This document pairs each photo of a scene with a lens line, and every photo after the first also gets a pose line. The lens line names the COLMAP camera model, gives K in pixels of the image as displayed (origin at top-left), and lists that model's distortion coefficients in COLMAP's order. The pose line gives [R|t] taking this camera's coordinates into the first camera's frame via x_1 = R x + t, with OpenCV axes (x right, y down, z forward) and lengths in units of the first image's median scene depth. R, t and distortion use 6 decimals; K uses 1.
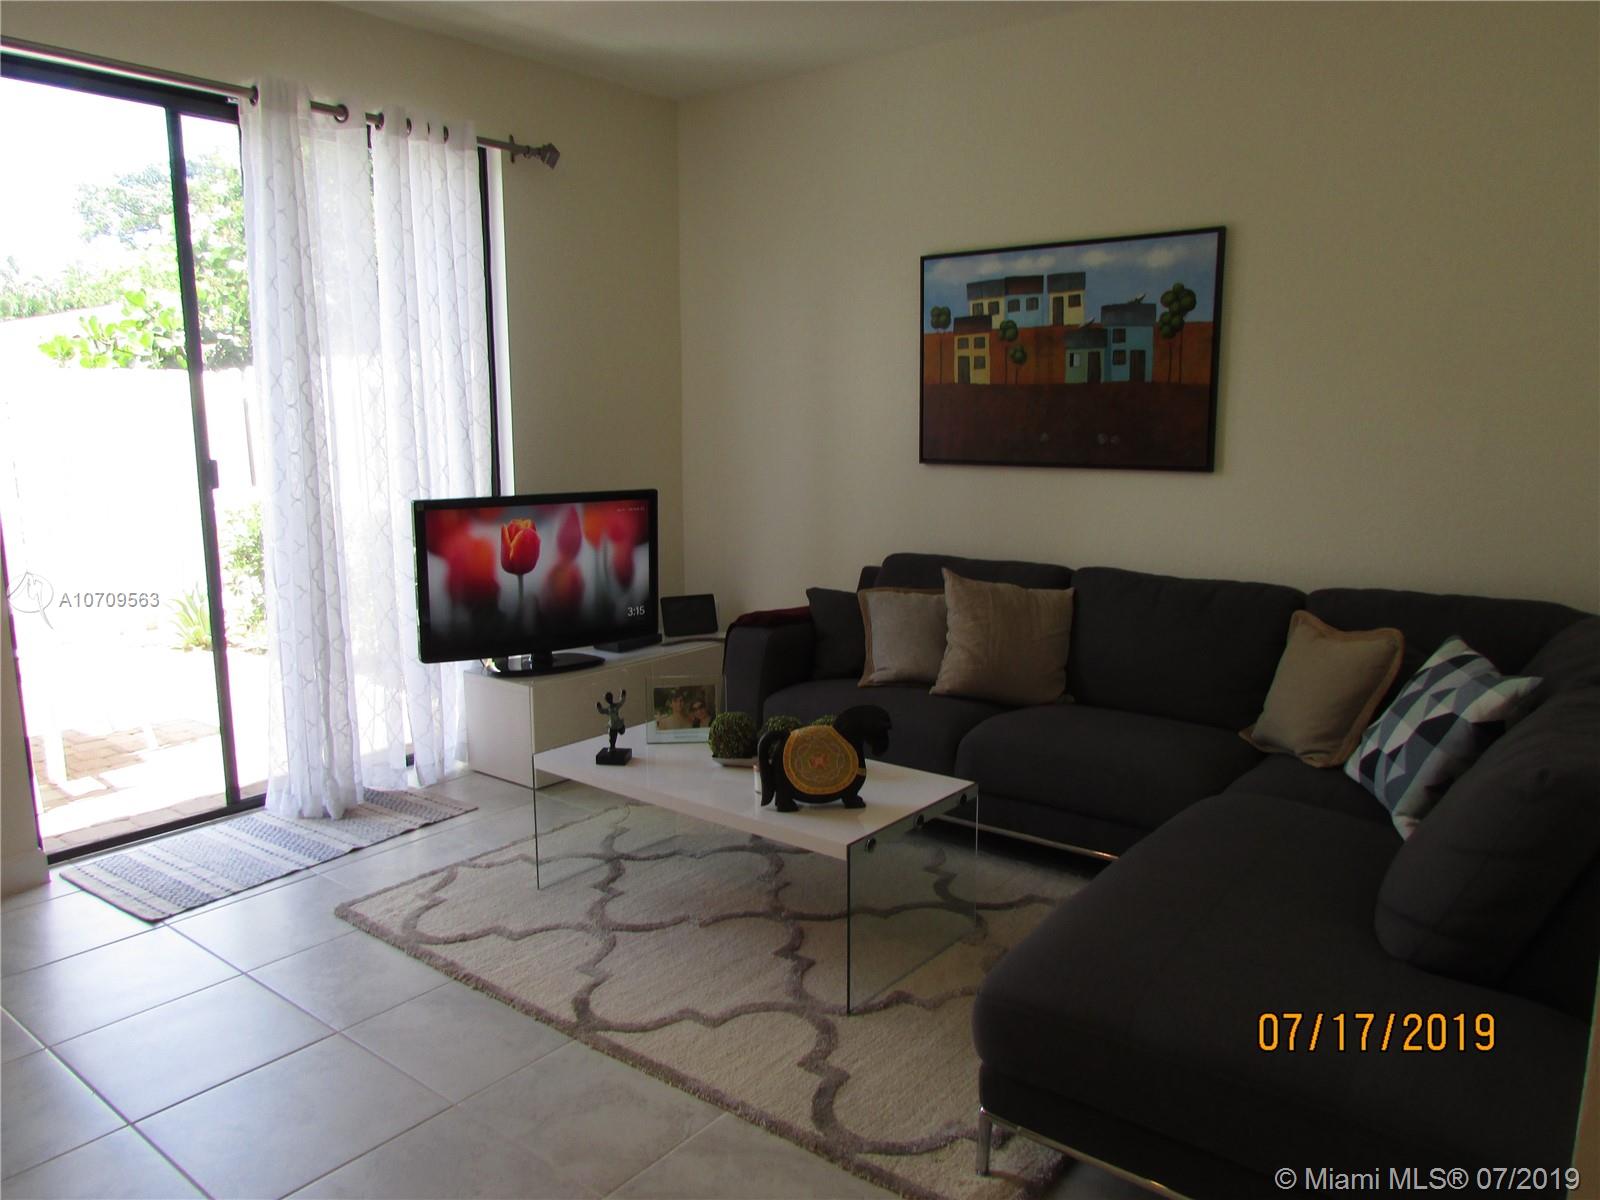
lens RADIAL K [[1139.0, 0, 799.0], [0, 1139.0, 609.2], [0, 0, 1]] dist [-0.029245, 0.001775]
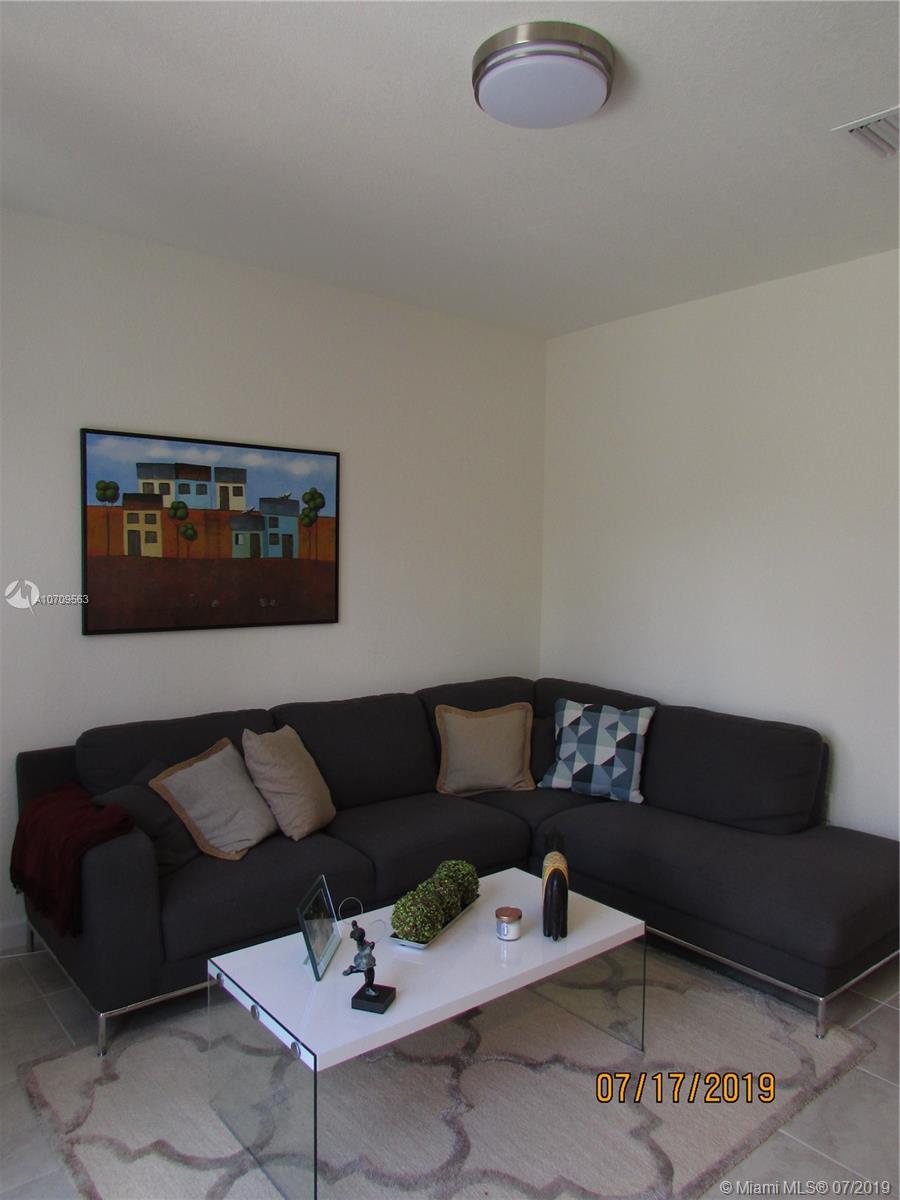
lens RADIAL K [[854.2, 0, 447.2], [0, 854.2, 604.2], [0, 0, 1]] dist [-0.029245, 0.001775]
pose [[0.217415, -0.048369, 0.974880, -0.598175], [0.157133, 0.987479, 0.013950, -0.129247], [-0.963348, 0.150153, 0.222293, 0.596162]]
